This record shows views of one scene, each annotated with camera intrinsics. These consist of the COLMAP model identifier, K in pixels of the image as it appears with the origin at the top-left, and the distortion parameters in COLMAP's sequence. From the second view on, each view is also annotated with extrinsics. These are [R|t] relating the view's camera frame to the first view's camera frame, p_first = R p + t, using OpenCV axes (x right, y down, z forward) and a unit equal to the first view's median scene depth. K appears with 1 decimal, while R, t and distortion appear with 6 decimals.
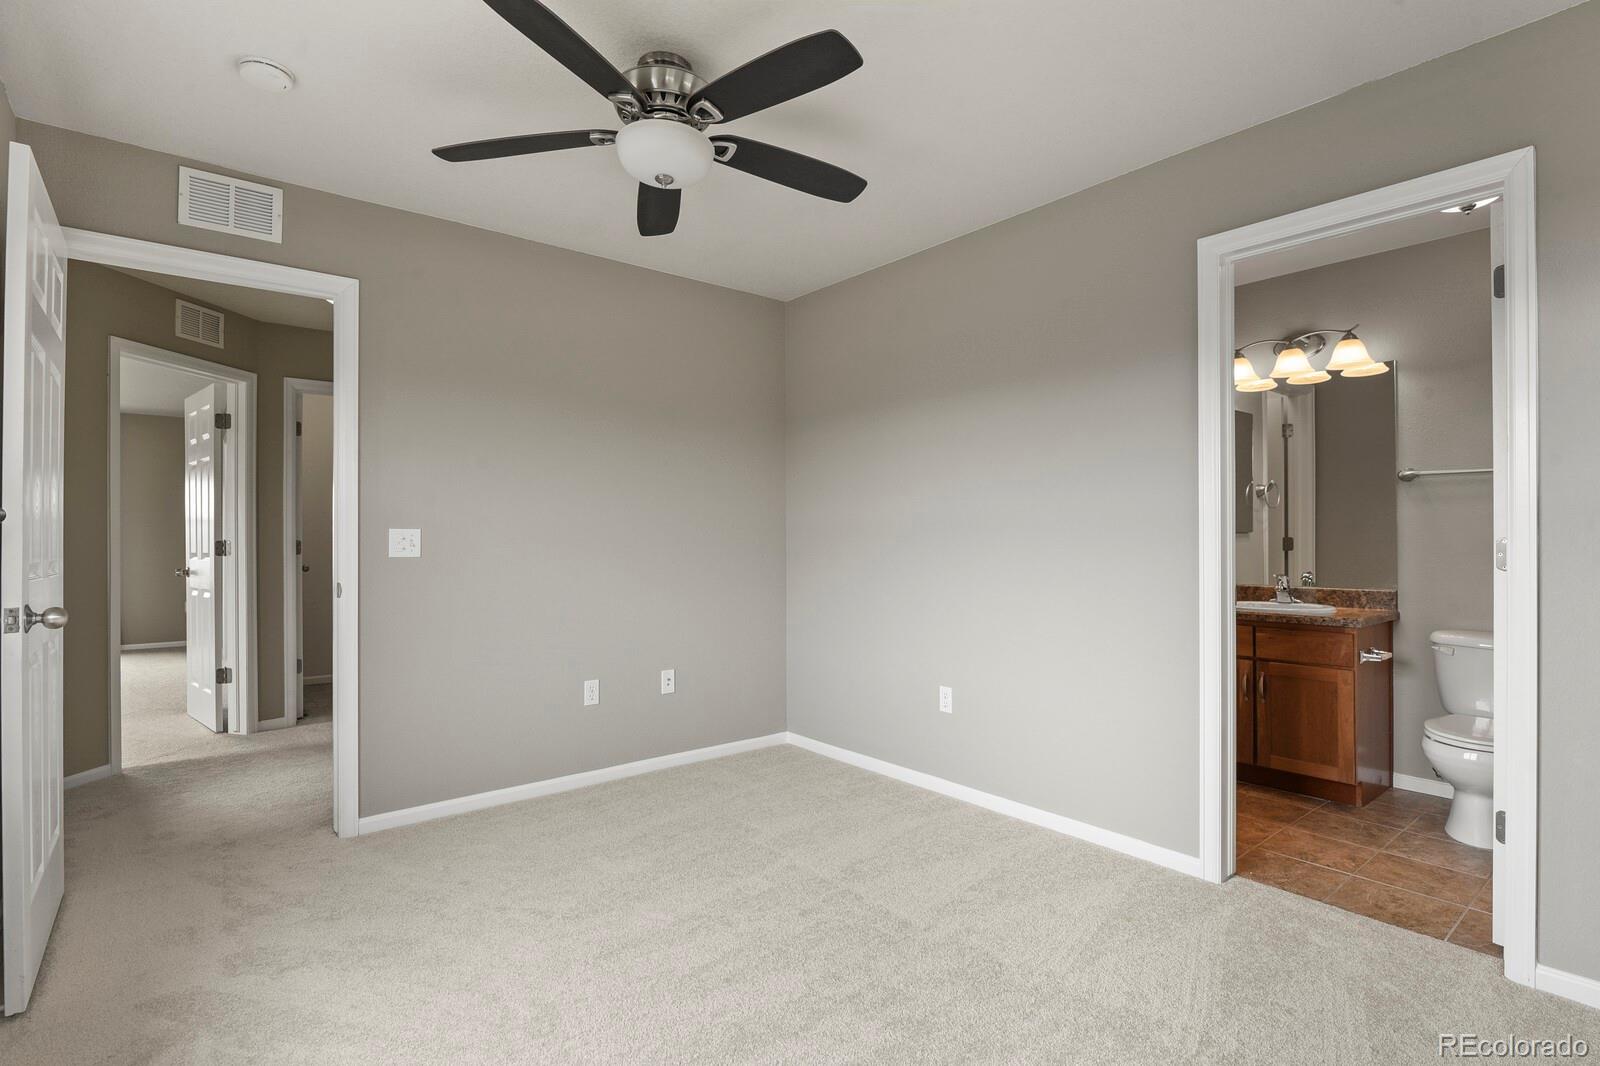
lens RADIAL K [[774.7, 0, 809.8], [0, 774.7, 543.2], [0, 0, 1]] dist [-0.009140, -0.004655]
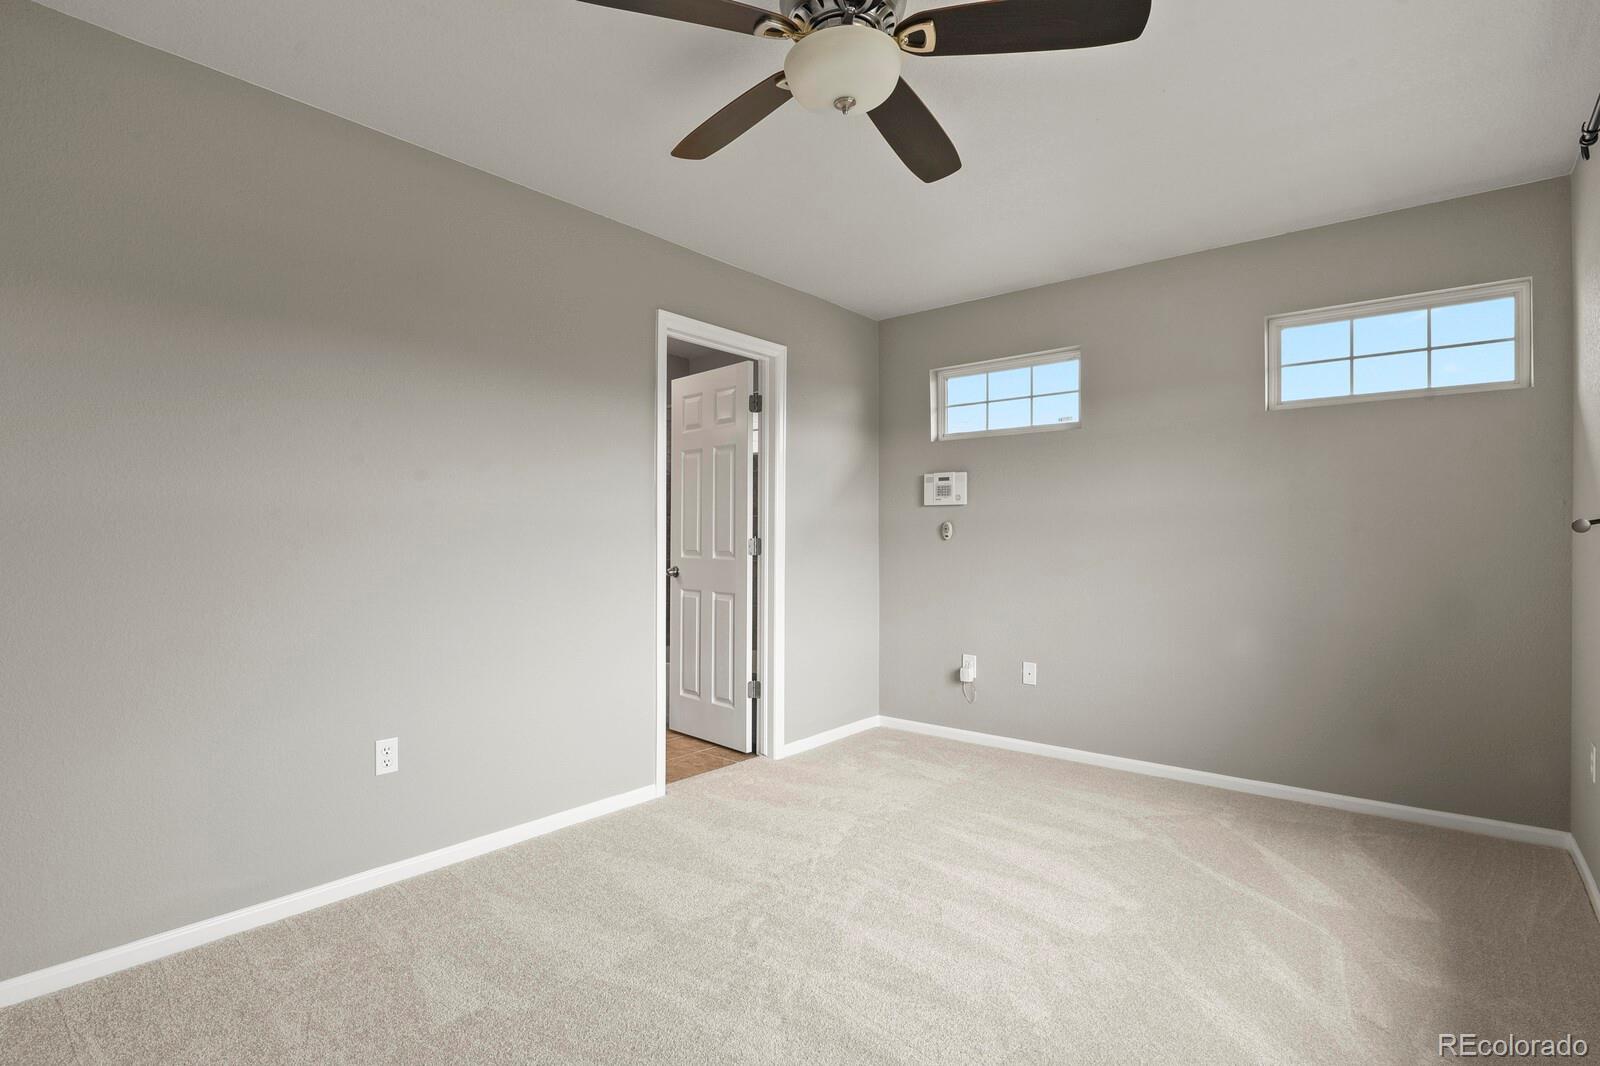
lens RADIAL K [[774.7, 0, 809.8], [0, 774.7, 543.2], [0, 0, 1]] dist [-0.009140, -0.004655]
pose [[-0.190682, -0.006358, 0.981631, -0.873294], [0.003165, 0.999970, 0.007091, -0.006269], [-0.981647, 0.004459, -0.190656, 1.046883]]
